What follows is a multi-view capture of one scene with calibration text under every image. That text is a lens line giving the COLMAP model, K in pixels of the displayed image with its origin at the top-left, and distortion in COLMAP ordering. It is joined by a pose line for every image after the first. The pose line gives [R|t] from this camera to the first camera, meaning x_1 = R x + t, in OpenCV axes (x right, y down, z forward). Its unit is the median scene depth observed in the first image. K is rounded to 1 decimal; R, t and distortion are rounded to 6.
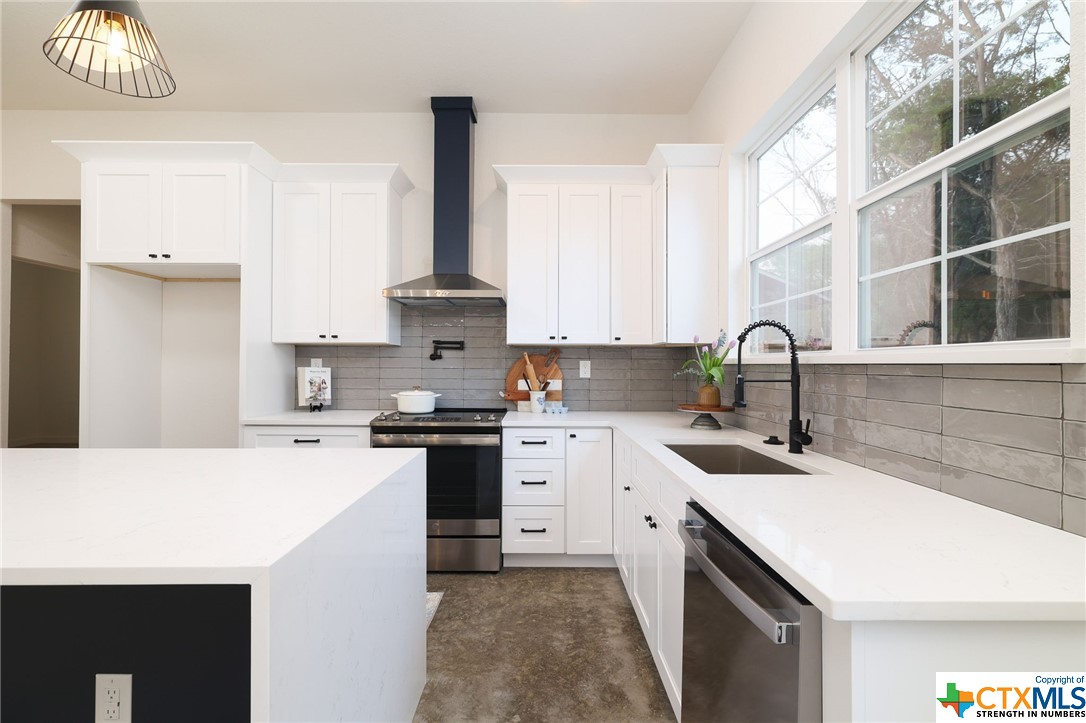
lens RADIAL K [[488.5, 0, 539.1], [0, 488.5, 362.4], [0, 0, 1]] dist [0.003013, 0.001030]
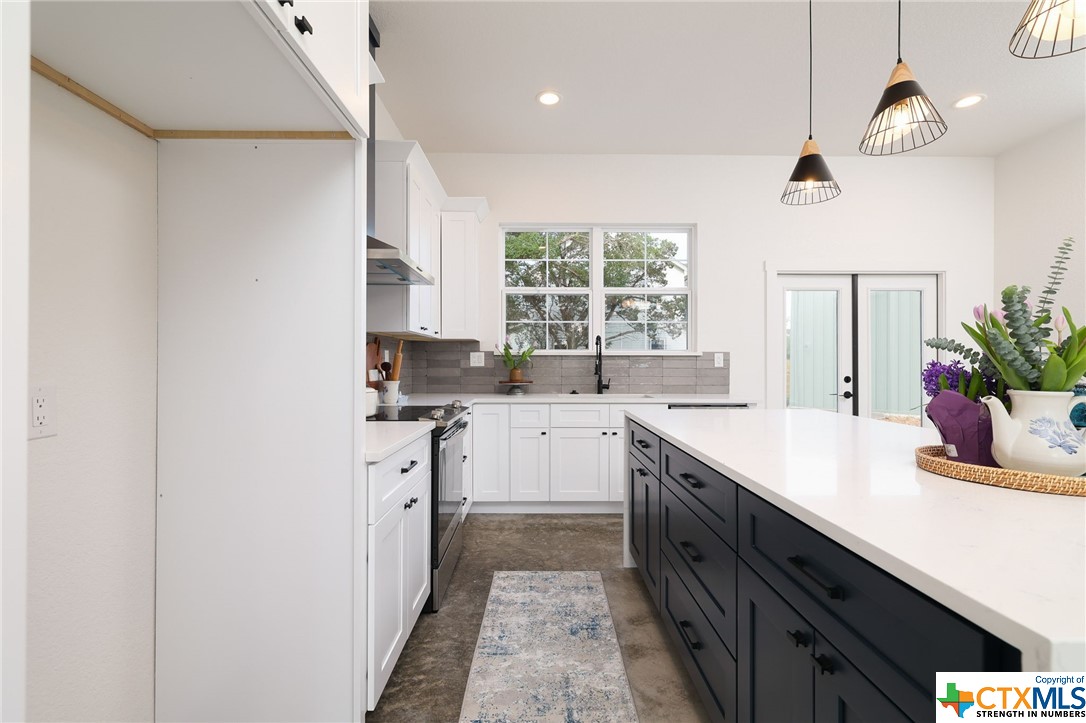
lens RADIAL K [[470.4, 0, 540.9], [0, 470.4, 362.7], [0, 0, 1]] dist [0.000461, 0.001042]
pose [[0.001033, -0.003067, 0.999995, -1.100679], [-0.006652, 0.999973, 0.003074, 0.021002], [-0.999977, -0.006655, 0.001012, 0.831407]]
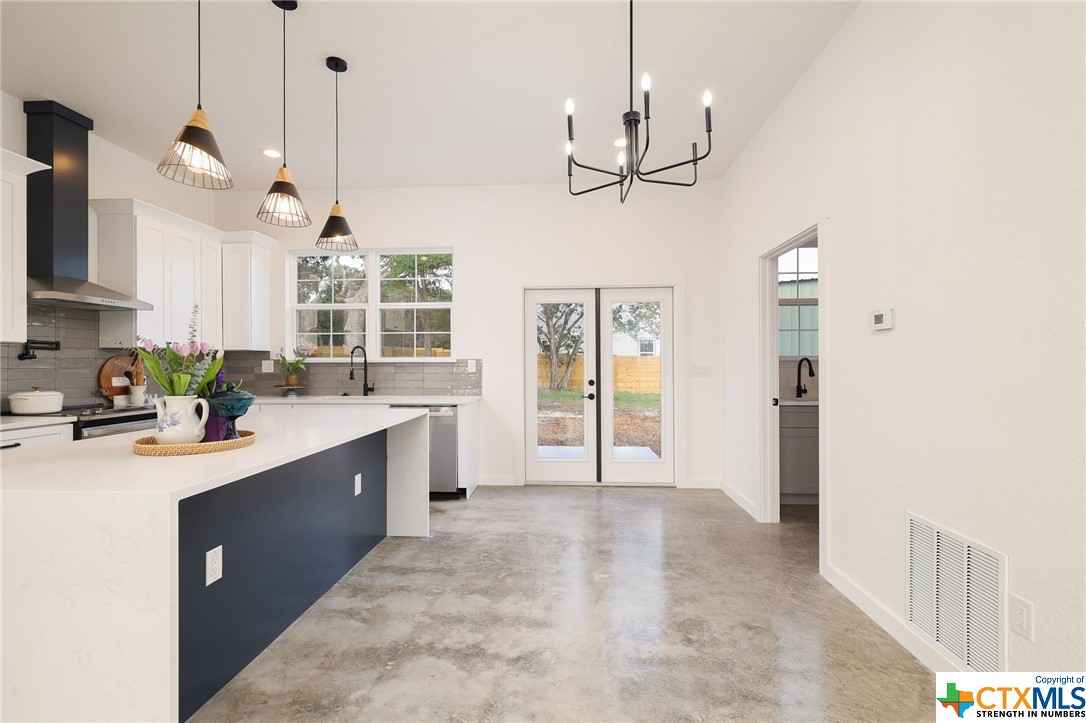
lens RADIAL K [[488.5, 0, 540.7], [0, 488.5, 361.7], [0, 0, 1]] dist [0.003013, 0.001030]
pose [[0.072519, -0.002409, 0.997364, -1.345346], [-0.001387, 0.999996, 0.002516, -0.006417], [-0.997366, -0.001566, 0.072516, -0.092964]]
